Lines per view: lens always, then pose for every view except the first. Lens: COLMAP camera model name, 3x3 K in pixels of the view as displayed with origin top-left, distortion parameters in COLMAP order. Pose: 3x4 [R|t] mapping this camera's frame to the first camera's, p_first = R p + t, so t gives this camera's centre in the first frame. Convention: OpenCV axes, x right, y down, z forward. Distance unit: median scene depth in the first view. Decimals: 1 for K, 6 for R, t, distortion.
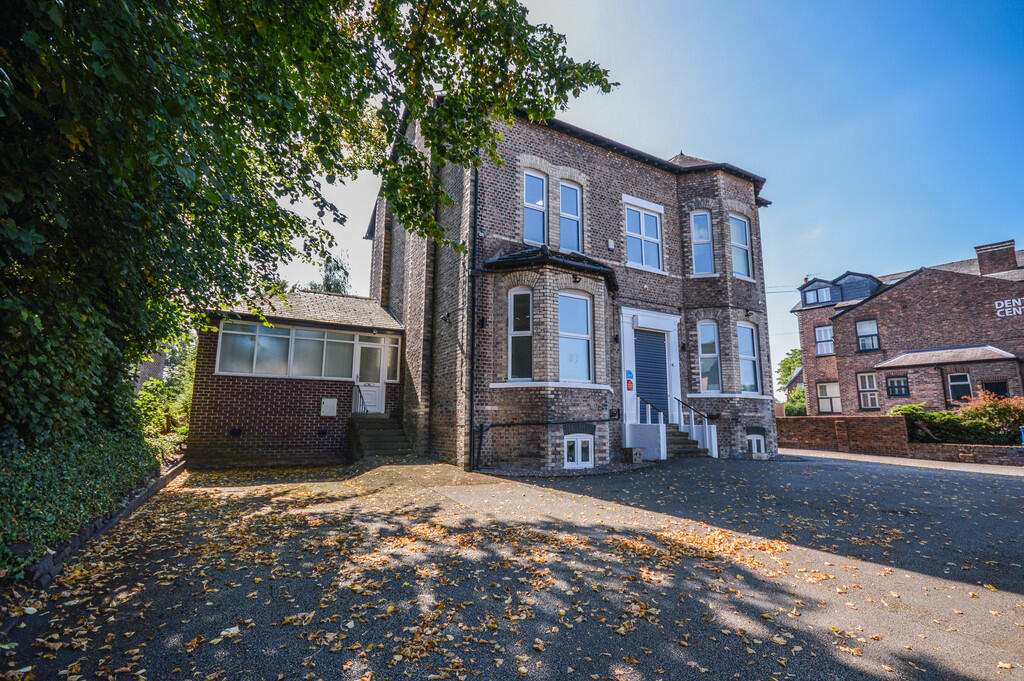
lens RADIAL K [[484.5, 0, 528.3], [0, 484.5, 341.7], [0, 0, 1]] dist [0.002409, -0.010155]
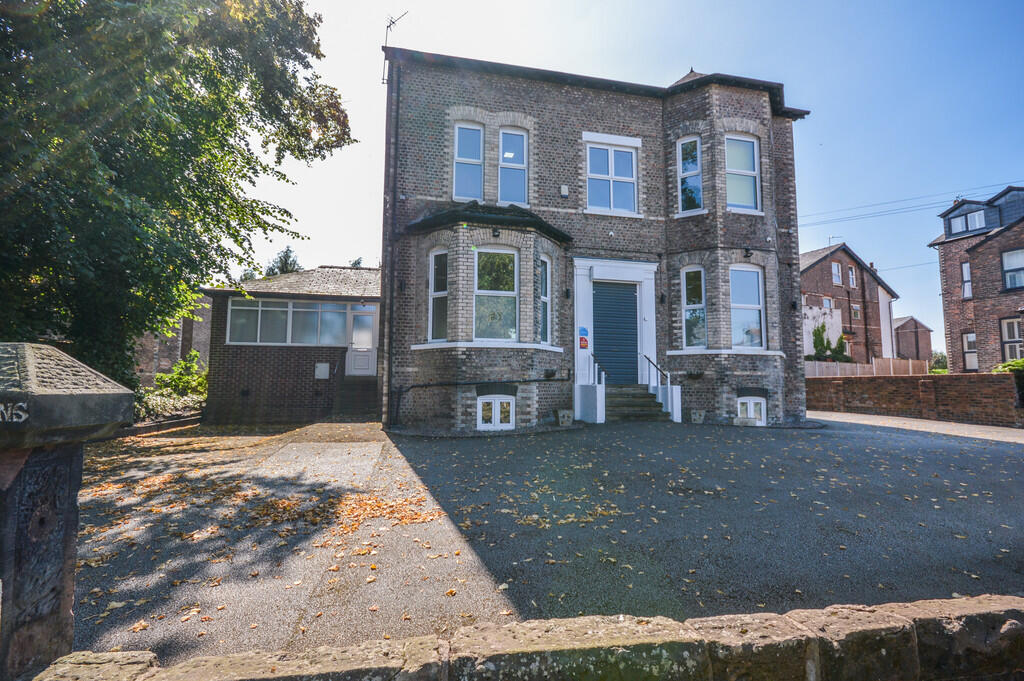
lens RADIAL K [[484.5, 0, 528.3], [0, 484.5, 341.7], [0, 0, 1]] dist [0.002409, -0.010155]
pose [[0.954045, -0.030448, -0.298112, 0.372618], [0.052952, 0.996299, 0.067704, 0.018144], [0.294947, -0.080378, 0.952127, 0.085882]]
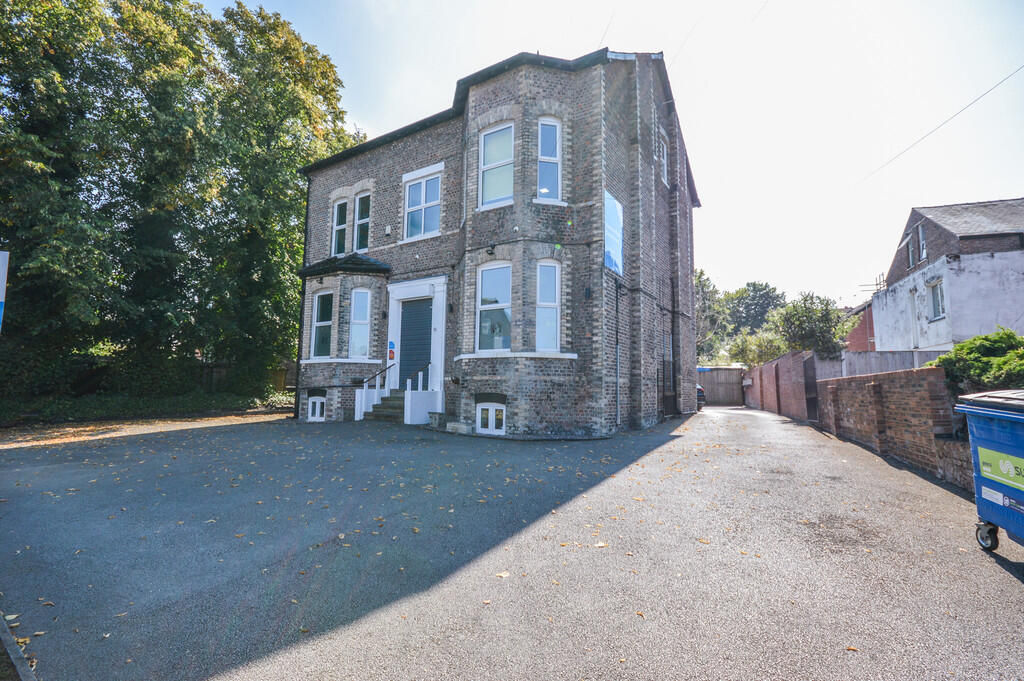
lens RADIAL K [[501.9, 0, 512.0], [0, 501.9, 340.5], [0, 0, 1]] dist [0.000561, -0.000158]
pose [[0.432024, -0.093480, -0.897005, 1.315420], [0.144032, 0.988999, -0.033697, 0.131091], [0.890287, -0.114640, 0.440735, 0.721275]]
